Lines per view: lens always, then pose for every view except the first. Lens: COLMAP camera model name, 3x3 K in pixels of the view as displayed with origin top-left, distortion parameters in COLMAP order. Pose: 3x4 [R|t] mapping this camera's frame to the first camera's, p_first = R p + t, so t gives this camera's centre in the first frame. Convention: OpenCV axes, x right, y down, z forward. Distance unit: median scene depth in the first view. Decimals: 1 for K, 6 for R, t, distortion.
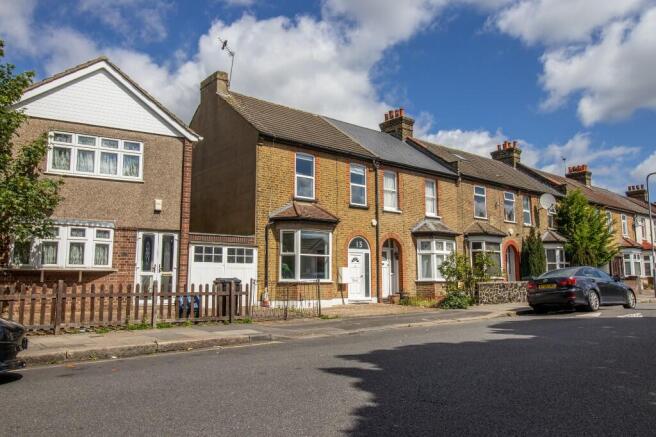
lens RADIAL K [[510.4, 0, 327.0], [0, 510.4, 217.3], [0, 0, 1]] dist [0.015526, 0.001261]
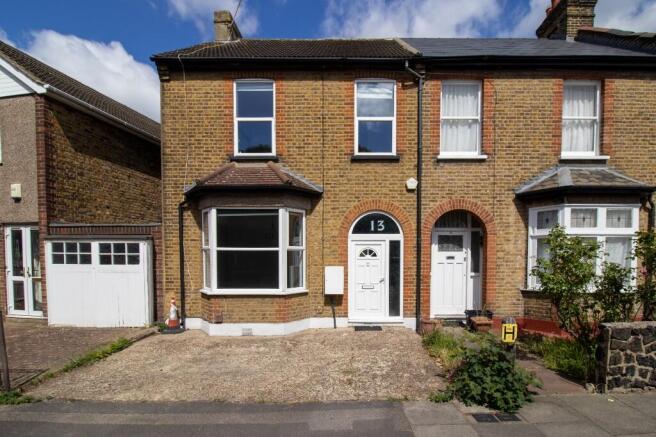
lens RADIAL K [[316.0, 0, 348.7], [0, 316.0, 263.3], [0, 0, 1]] dist [0.000817, -0.003109]
pose [[0.759753, 0.019740, -0.649912, 0.275459], [0.080087, 0.989087, 0.123664, 0.049717], [0.645261, -0.146003, 0.749881, 0.724993]]
